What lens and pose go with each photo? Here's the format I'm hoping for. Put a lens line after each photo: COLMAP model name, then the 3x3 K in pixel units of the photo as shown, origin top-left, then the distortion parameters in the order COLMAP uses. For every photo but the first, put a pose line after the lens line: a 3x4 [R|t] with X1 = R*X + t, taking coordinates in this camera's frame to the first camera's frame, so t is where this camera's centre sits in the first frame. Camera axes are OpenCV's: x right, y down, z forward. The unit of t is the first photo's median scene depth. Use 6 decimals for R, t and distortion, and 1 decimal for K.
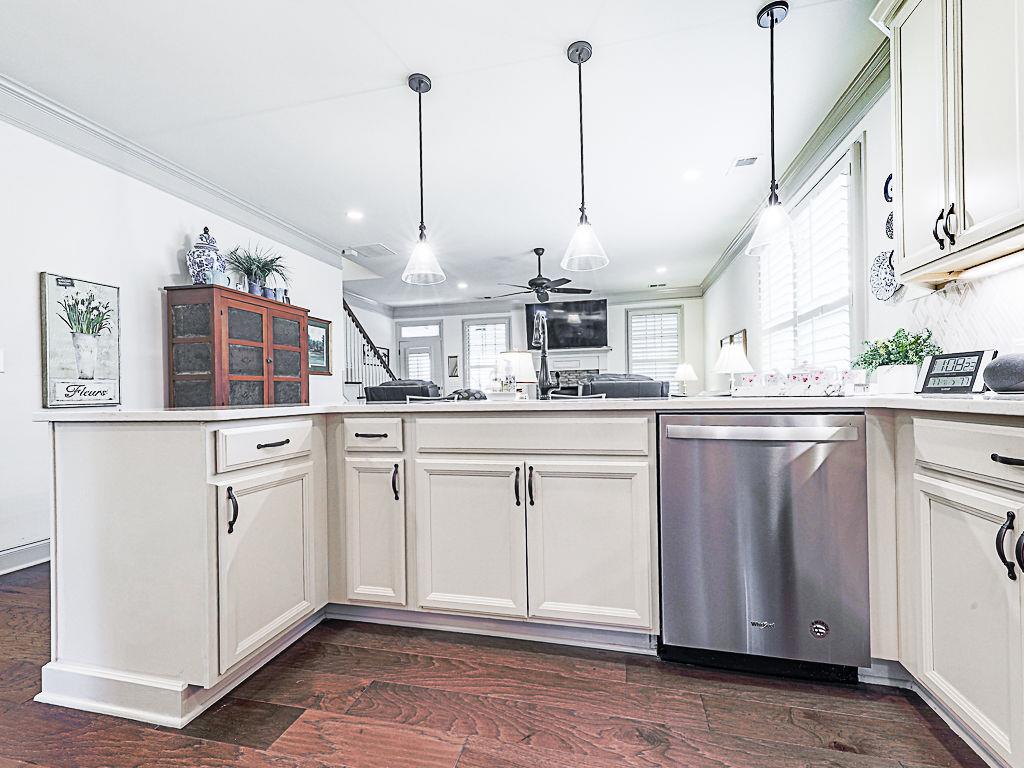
lens RADIAL K [[432.8, 0, 530.7], [0, 432.8, 393.7], [0, 0, 1]] dist [0.020839, -0.005896]
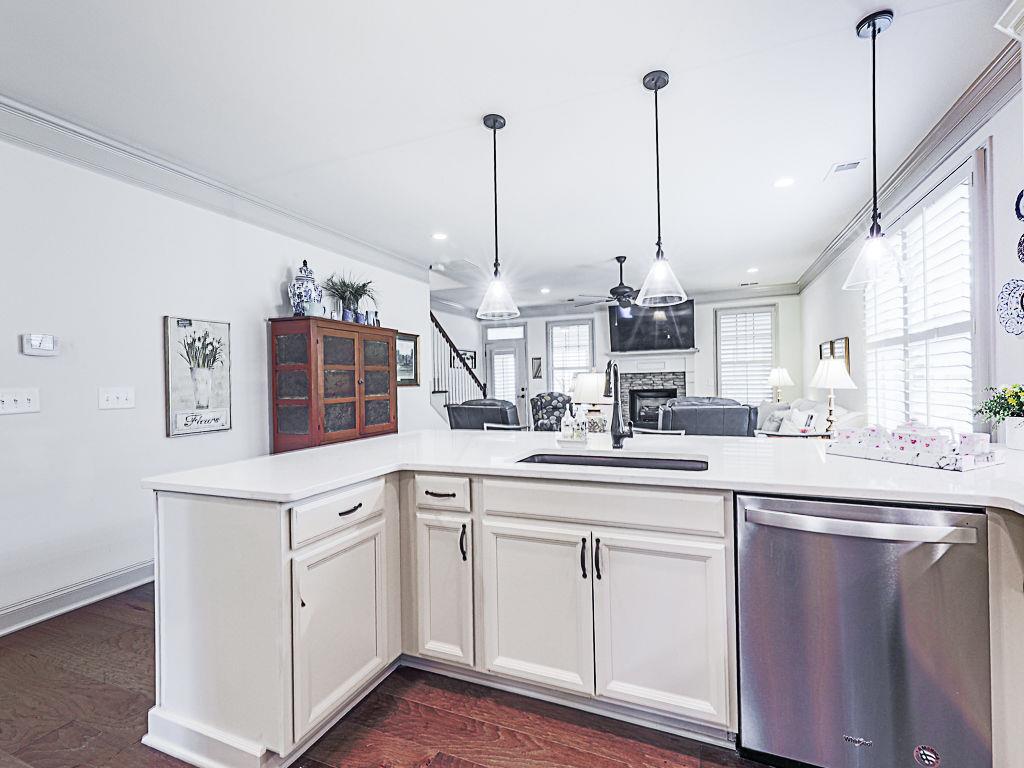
lens RADIAL K [[432.8, 0, 563.2], [0, 432.8, 382.2], [0, 0, 1]] dist [0.020839, -0.005896]
pose [[0.992107, 0.000431, -0.125395, 0.027808], [-0.000162, 0.999998, 0.002154, -0.110926], [0.125396, -0.002117, 0.992105, 0.024617]]
